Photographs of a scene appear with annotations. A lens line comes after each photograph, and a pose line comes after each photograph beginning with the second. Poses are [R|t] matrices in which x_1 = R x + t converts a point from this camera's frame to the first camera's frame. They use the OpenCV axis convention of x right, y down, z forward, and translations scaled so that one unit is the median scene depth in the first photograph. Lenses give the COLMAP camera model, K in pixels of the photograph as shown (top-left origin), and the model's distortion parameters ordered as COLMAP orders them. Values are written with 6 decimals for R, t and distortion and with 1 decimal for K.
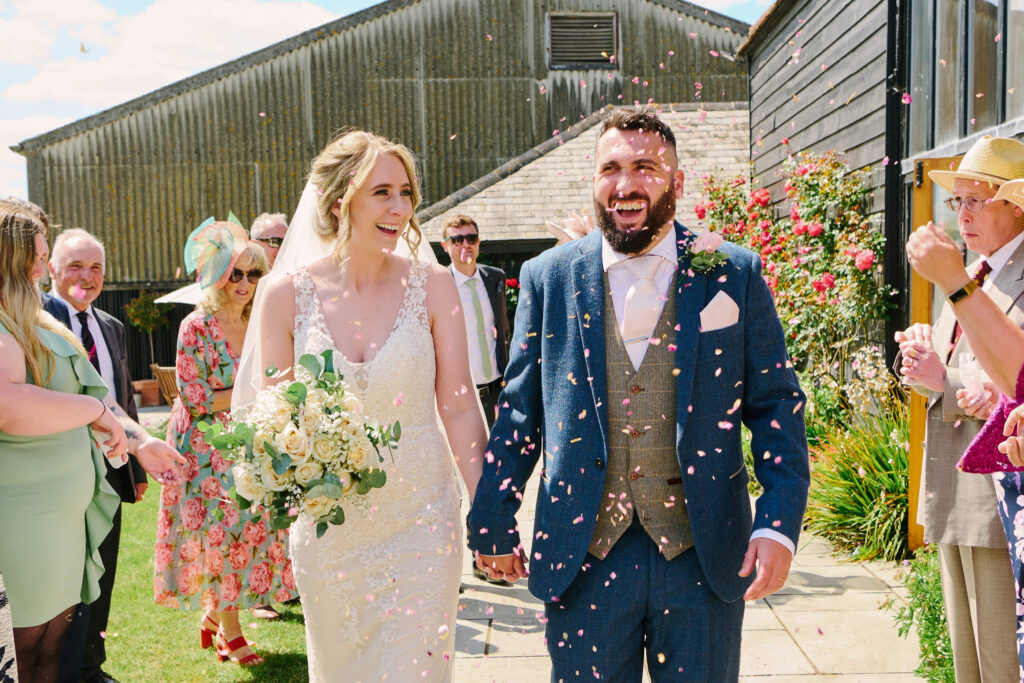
lens RADIAL K [[794.7, 0, 510.9], [0, 794.7, 319.9], [0, 0, 1]] dist [-0.006463, -0.002442]
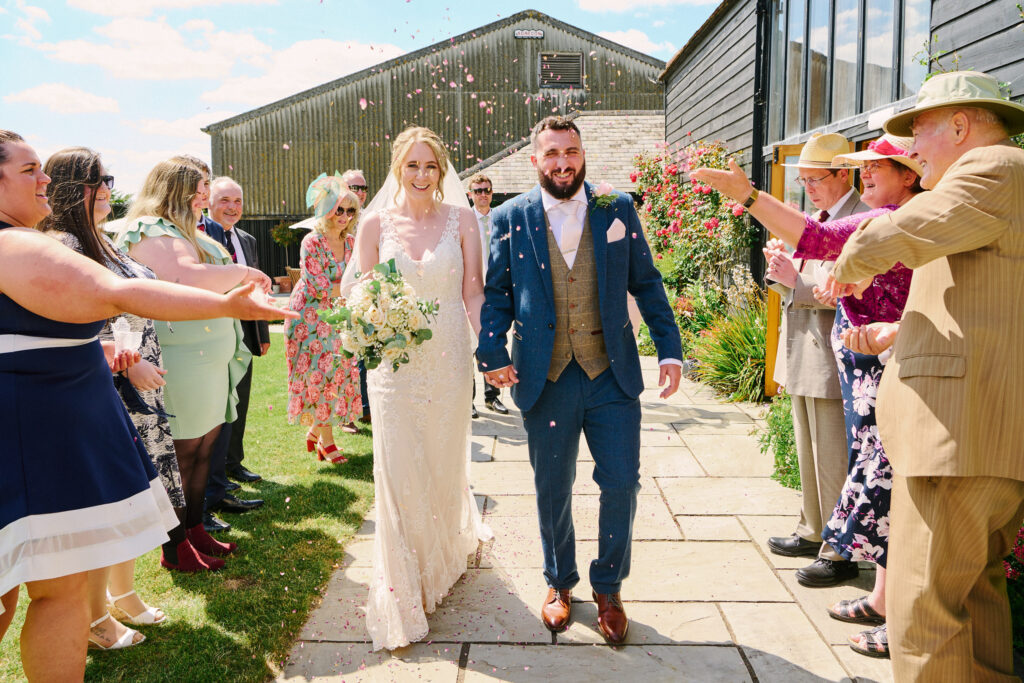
lens RADIAL K [[794.7, 0, 510.9], [0, 794.7, 319.9], [0, 0, 1]] dist [-0.006463, -0.002442]
pose [[0.999778, 0.020848, -0.002890, 0.004322], [-0.020350, 0.992535, 0.120250, -0.040203], [0.005375, -0.120164, 0.992739, -0.614960]]
